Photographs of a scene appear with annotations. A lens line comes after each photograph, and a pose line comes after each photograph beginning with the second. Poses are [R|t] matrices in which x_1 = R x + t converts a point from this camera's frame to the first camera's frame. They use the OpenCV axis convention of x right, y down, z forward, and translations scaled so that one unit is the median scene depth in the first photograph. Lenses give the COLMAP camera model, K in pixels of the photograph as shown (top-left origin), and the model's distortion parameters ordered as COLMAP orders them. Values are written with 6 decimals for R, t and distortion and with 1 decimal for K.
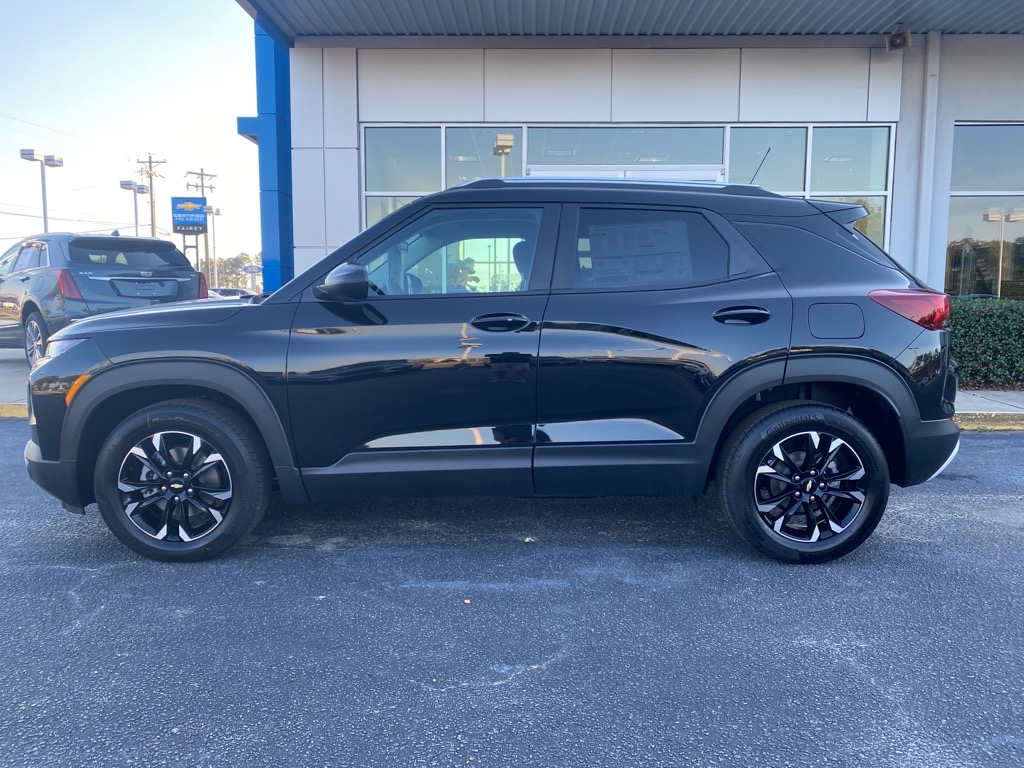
lens RADIAL K [[814.9, 0, 512.0], [0, 814.9, 384.0], [0, 0, 1]] dist [-0.001283, -0.003673]
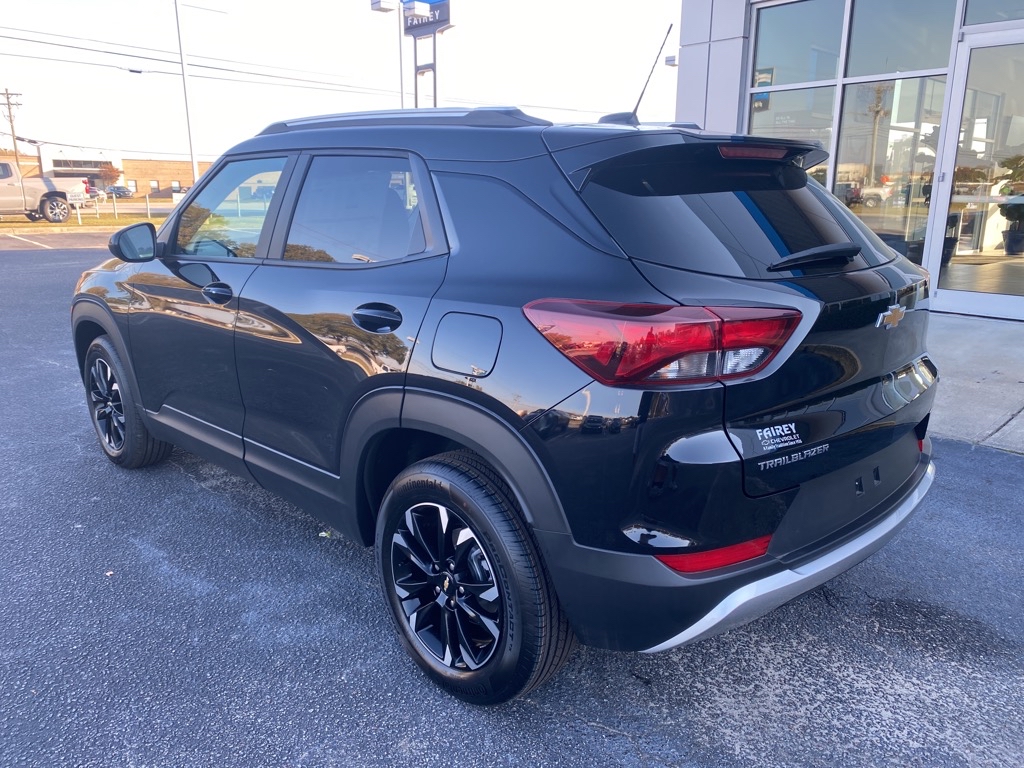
lens RADIAL K [[814.9, 0, 512.0], [0, 814.9, 384.0], [0, 0, 1]] dist [-0.001283, -0.003673]
pose [[0.697376, 0.173054, -0.695500, 0.837580], [-0.080409, 0.983176, 0.164007, -0.147252], [0.712181, -0.058450, 0.699558, 0.589423]]
